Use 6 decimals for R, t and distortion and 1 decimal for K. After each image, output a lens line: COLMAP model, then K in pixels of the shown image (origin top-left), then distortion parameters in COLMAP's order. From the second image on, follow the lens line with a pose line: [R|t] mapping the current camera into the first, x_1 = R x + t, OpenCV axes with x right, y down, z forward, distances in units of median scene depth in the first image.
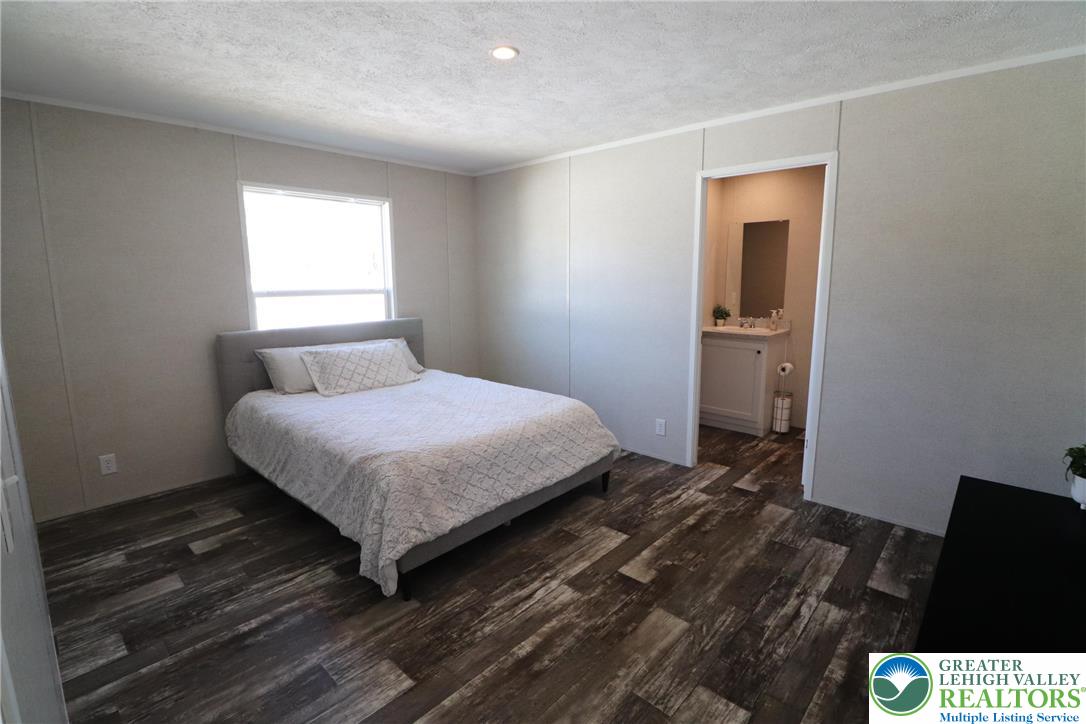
lens RADIAL K [[502.5, 0, 525.7], [0, 502.5, 364.5], [0, 0, 1]] dist [-0.005013, -0.009395]
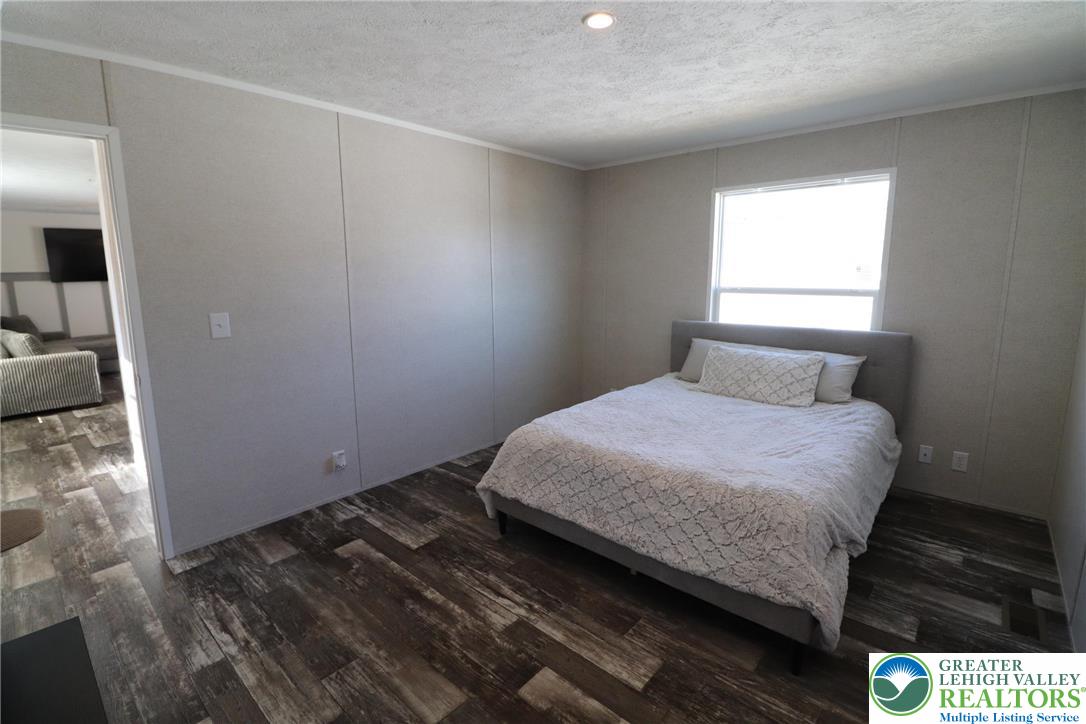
lens RADIAL K [[502.5, 0, 534.9], [0, 502.5, 354.8], [0, 0, 1]] dist [-0.005013, -0.009395]
pose [[0.022710, 0.166276, -0.985818, 0.945283], [-0.172370, 0.971956, 0.159967, -0.180934], [0.984770, 0.166292, 0.050734, 0.968346]]
